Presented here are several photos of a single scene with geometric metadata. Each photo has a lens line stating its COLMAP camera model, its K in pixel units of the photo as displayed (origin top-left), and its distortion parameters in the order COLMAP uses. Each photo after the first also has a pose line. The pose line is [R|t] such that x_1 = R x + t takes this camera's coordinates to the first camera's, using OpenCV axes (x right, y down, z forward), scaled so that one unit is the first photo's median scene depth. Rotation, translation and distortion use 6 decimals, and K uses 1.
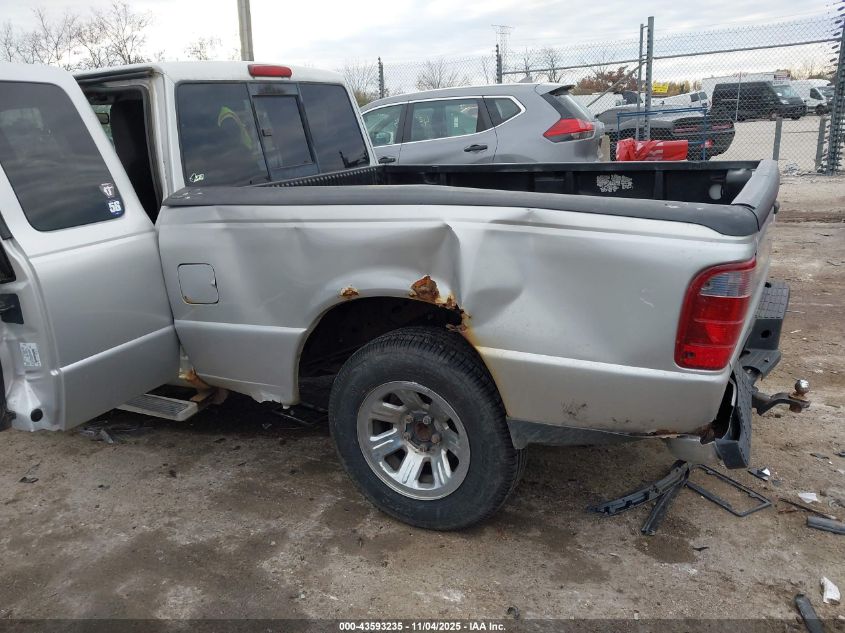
lens RADIAL K [[656.5, 0, 422.5], [0, 656.5, 316.5], [0, 0, 1]] dist [0.056062, -0.114656]
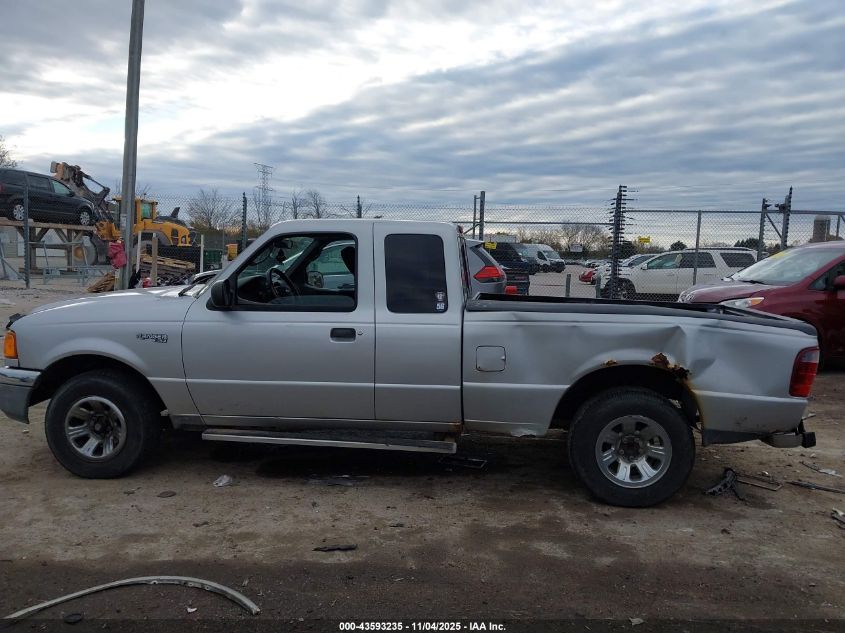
lens RADIAL K [[656.5, 0, 422.5], [0, 656.5, 316.5], [0, 0, 1]] dist [0.056062, -0.114656]
pose [[0.930212, 0.054362, 0.362974, -1.134459], [0.018029, 0.981008, -0.193127, 0.161673], [-0.366579, 0.186193, 0.911566, -0.420293]]
